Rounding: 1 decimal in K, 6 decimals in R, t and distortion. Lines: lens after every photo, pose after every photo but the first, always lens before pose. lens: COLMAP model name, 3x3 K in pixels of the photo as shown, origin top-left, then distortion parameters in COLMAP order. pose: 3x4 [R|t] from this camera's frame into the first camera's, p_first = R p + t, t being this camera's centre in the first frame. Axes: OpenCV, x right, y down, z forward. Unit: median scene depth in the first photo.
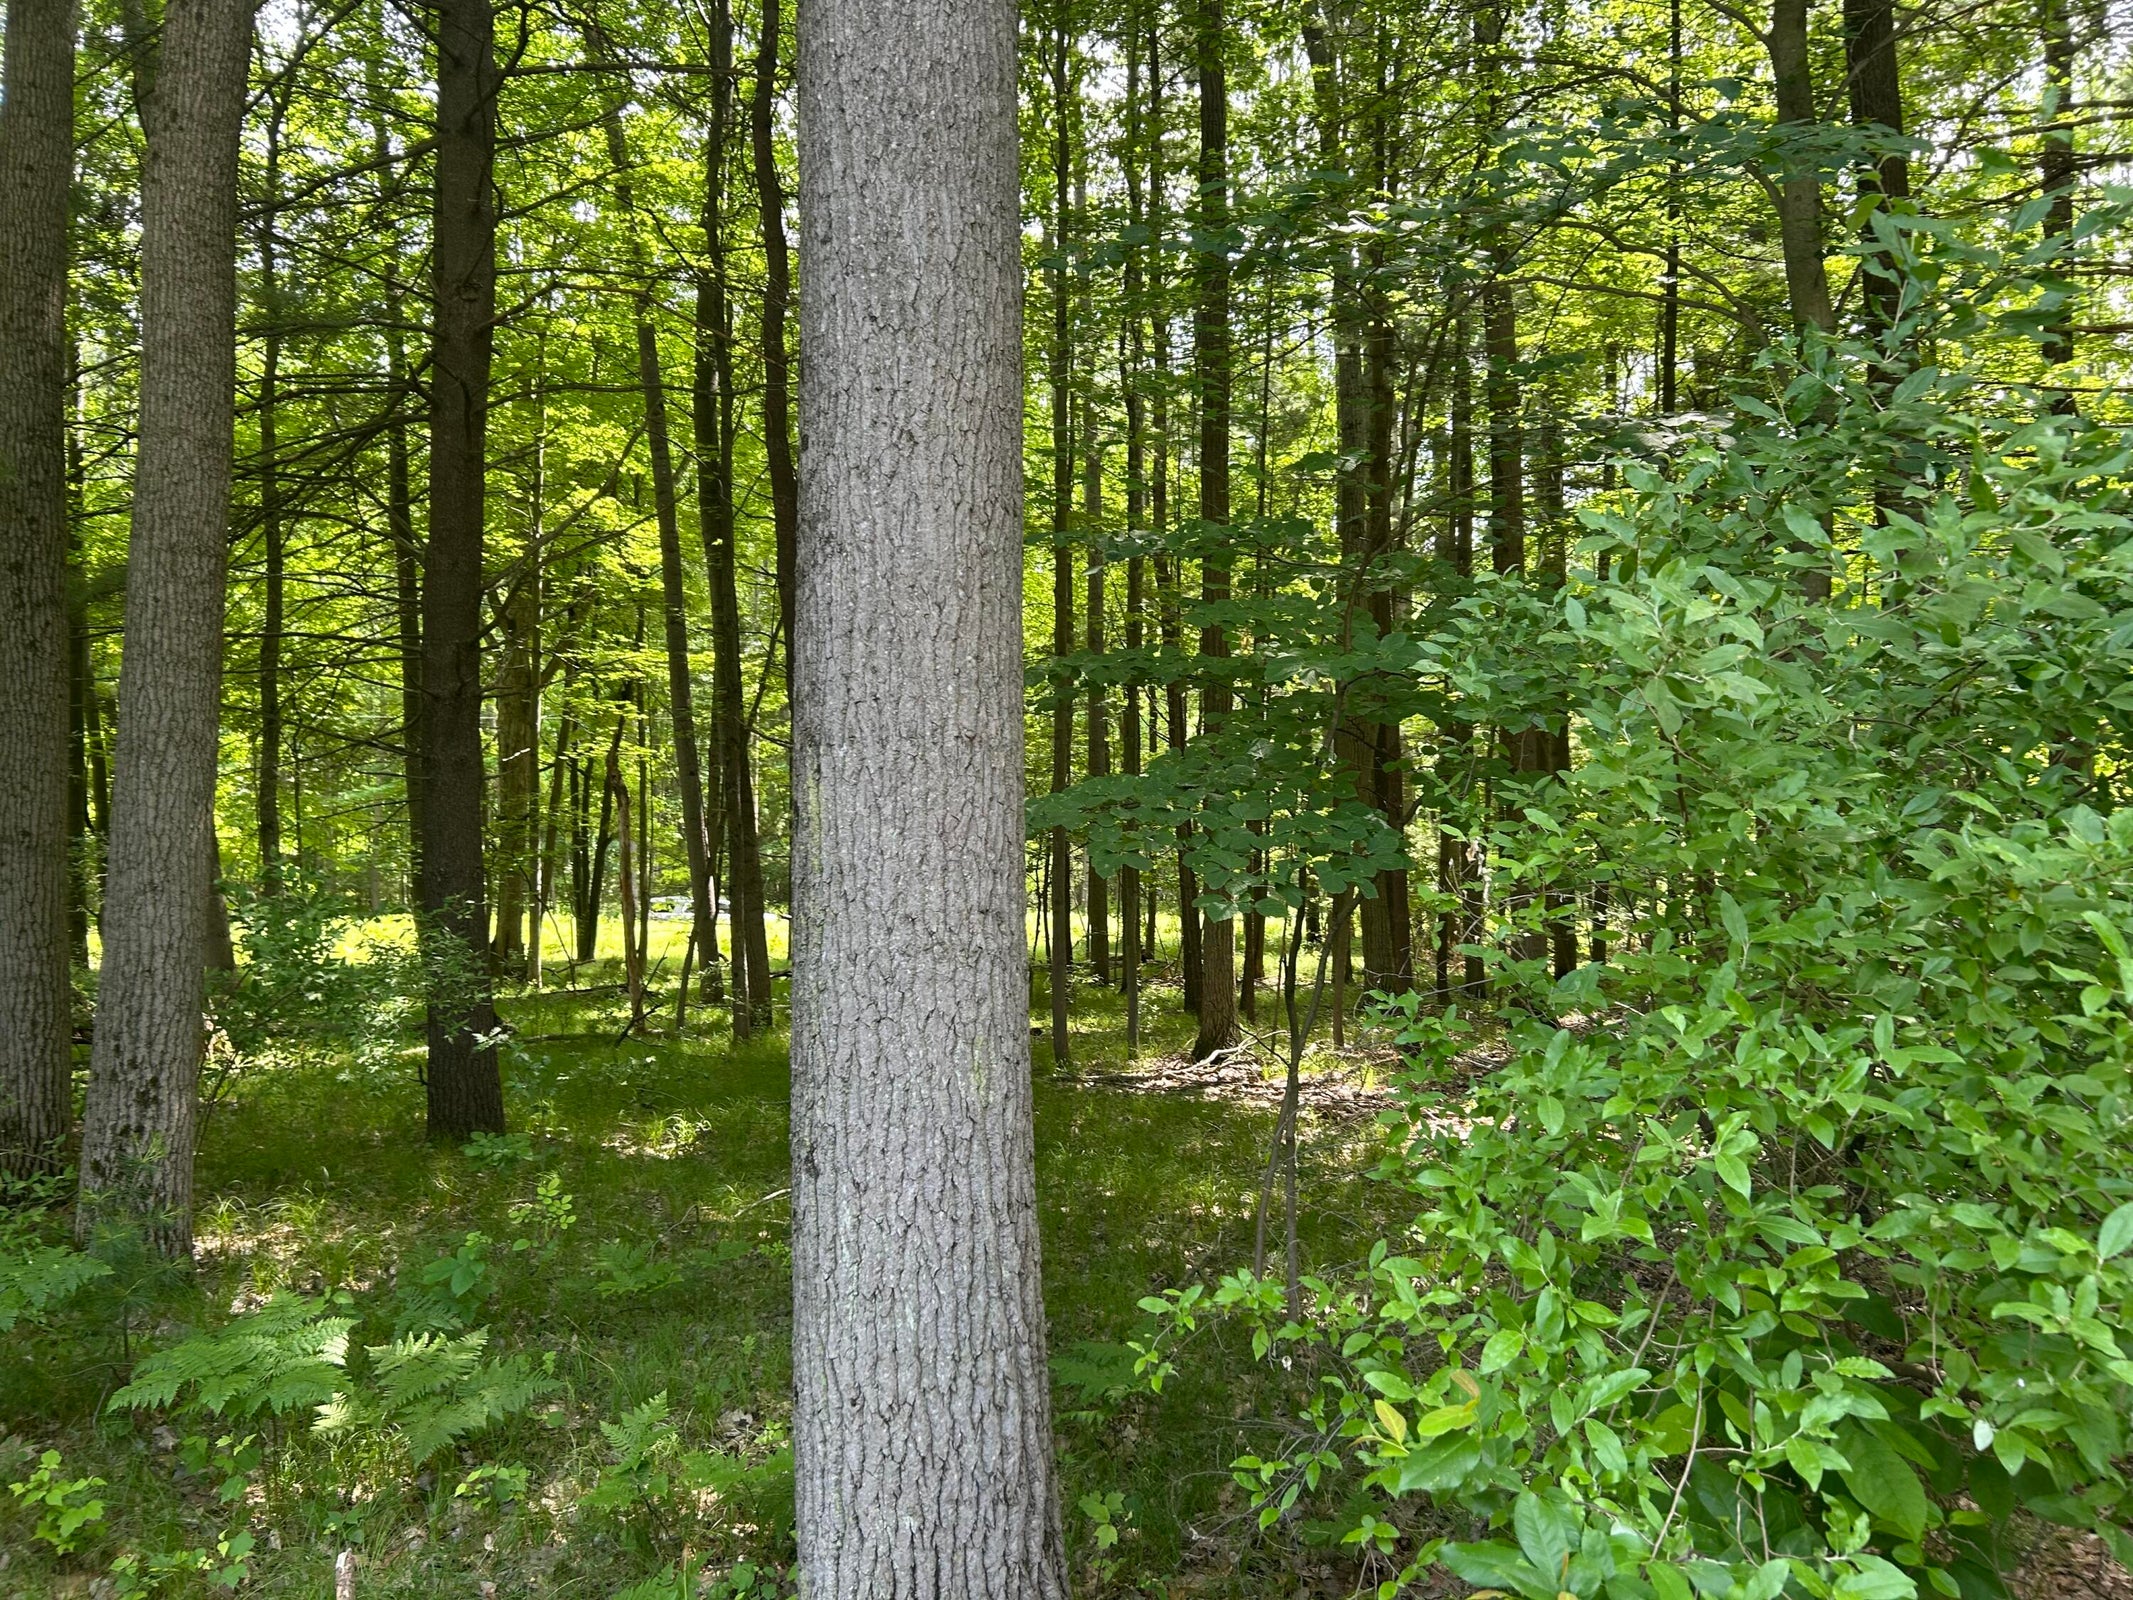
lens RADIAL K [[1600.3, 0, 1061.3], [0, 1600.3, 745.4], [0, 0, 1]] dist [0.061368, -0.061057]
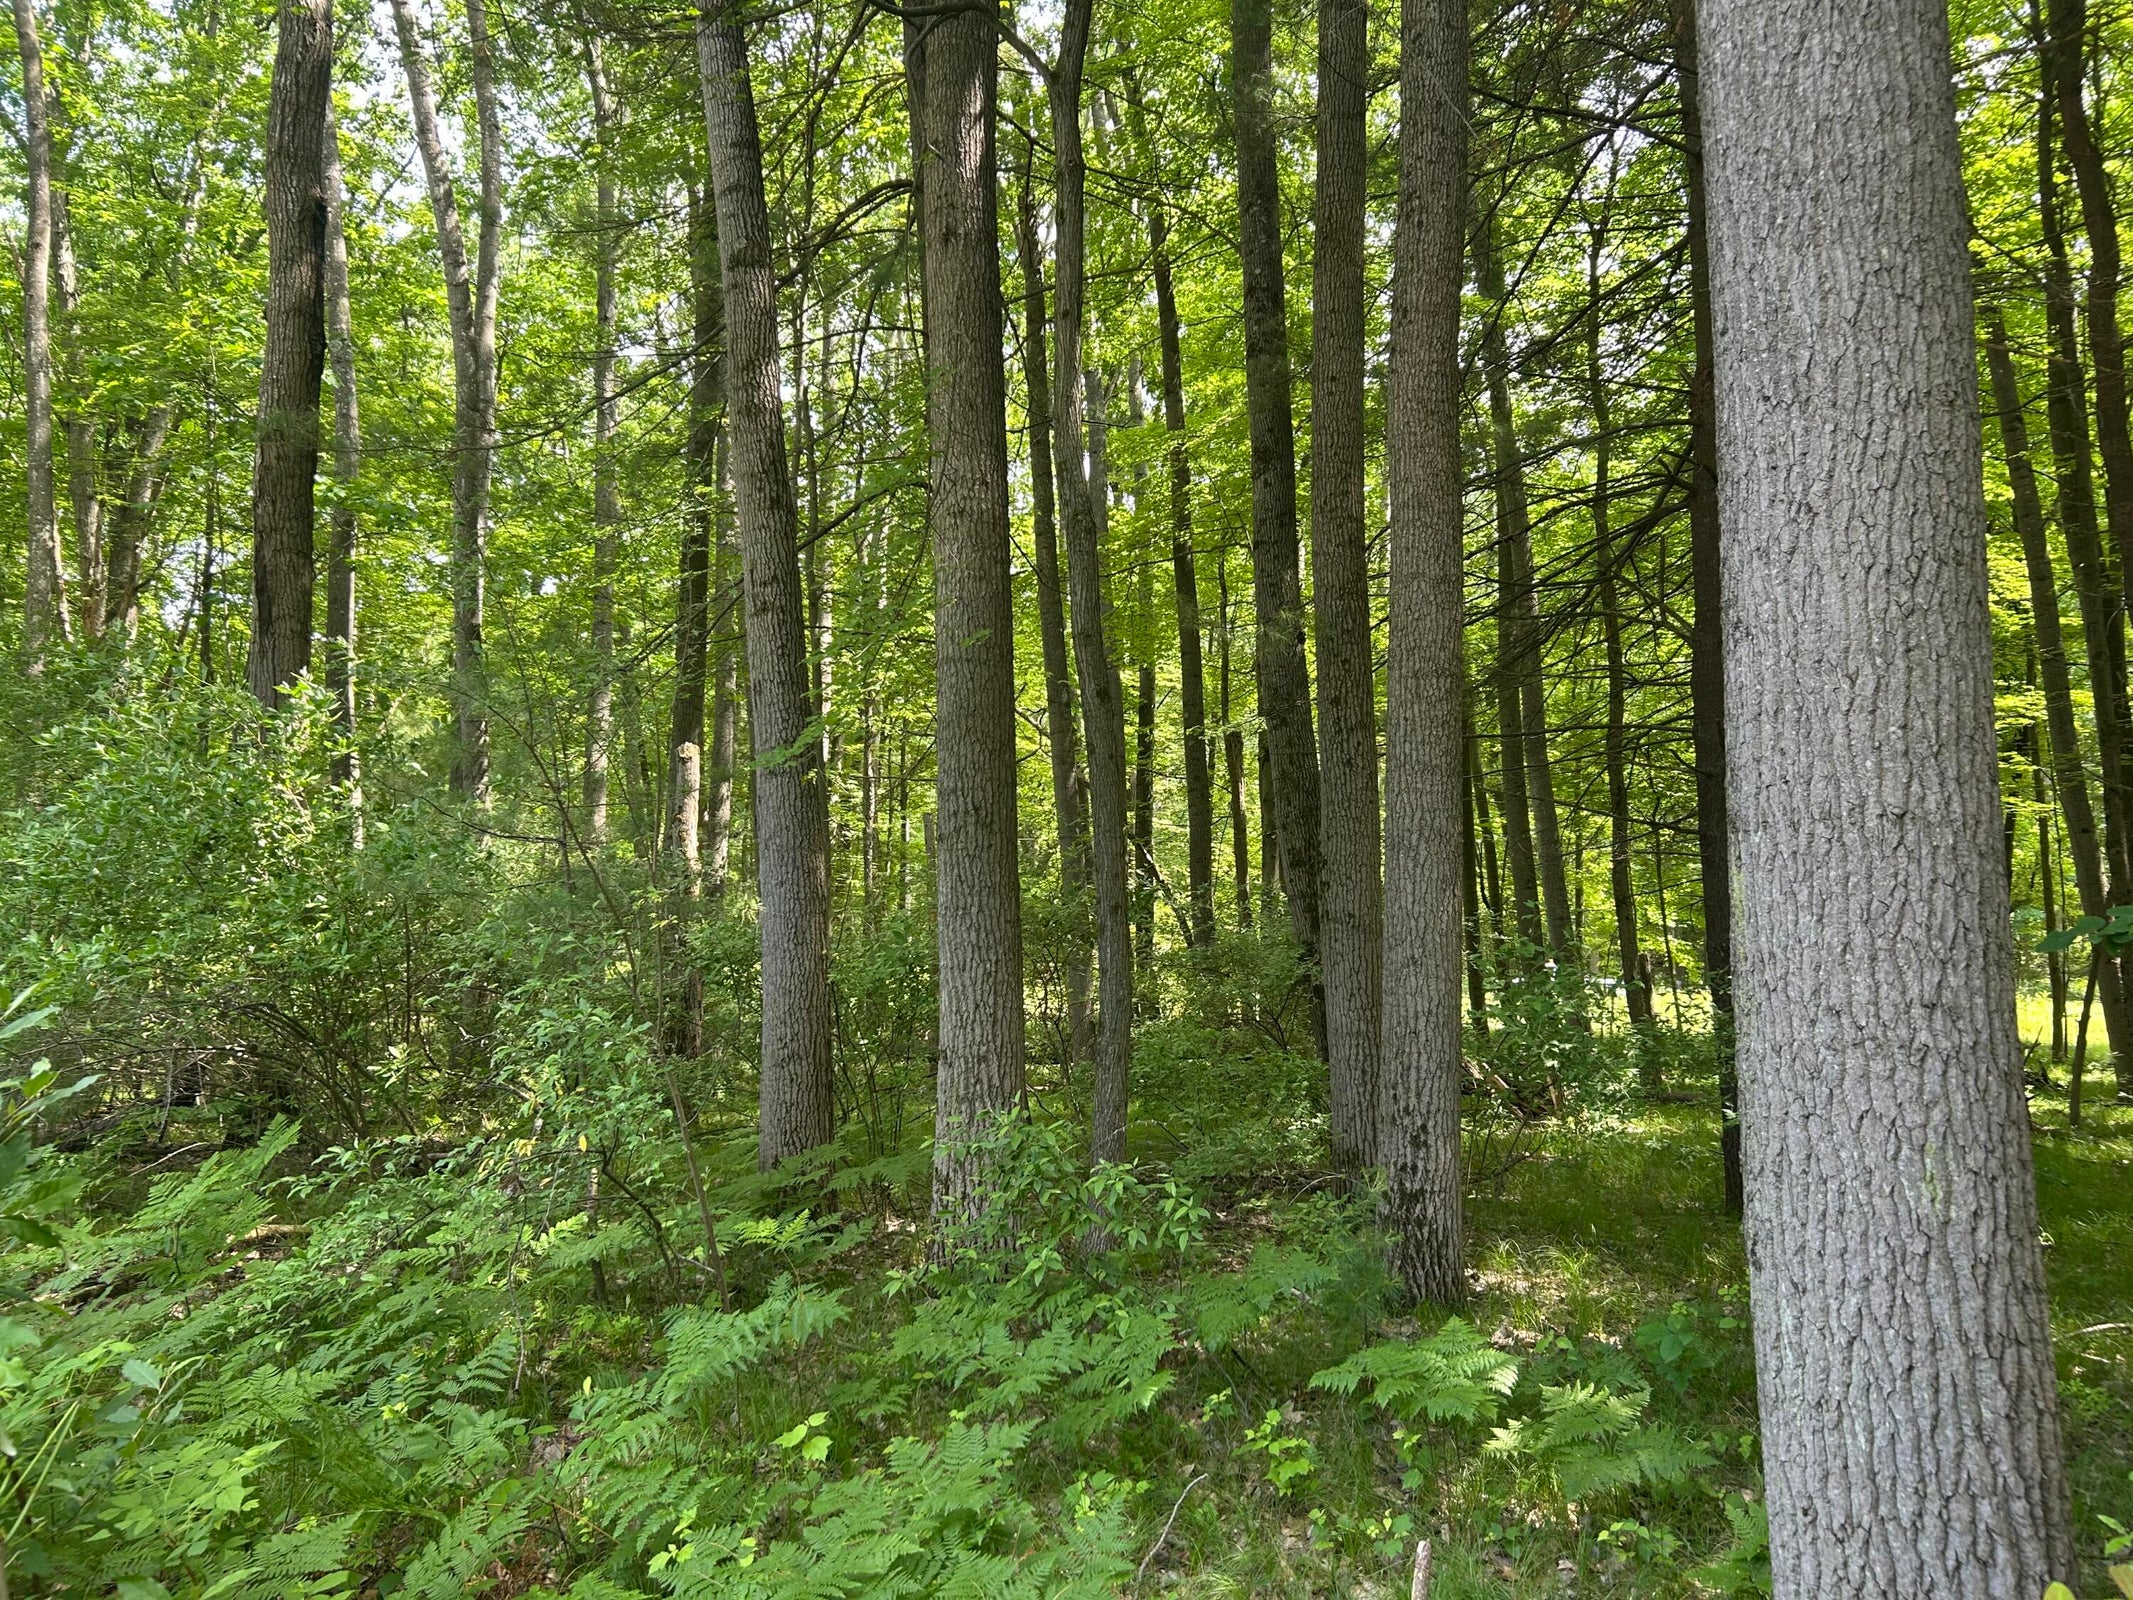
lens RADIAL K [[1600.3, 0, 1061.3], [0, 1600.3, 745.4], [0, 0, 1]] dist [0.061368, -0.061057]
pose [[0.687755, -0.090785, -0.720243, 0.291454], [0.058962, 0.995857, -0.069223, -0.009066], [0.723544, 0.005142, 0.690259, 0.003209]]
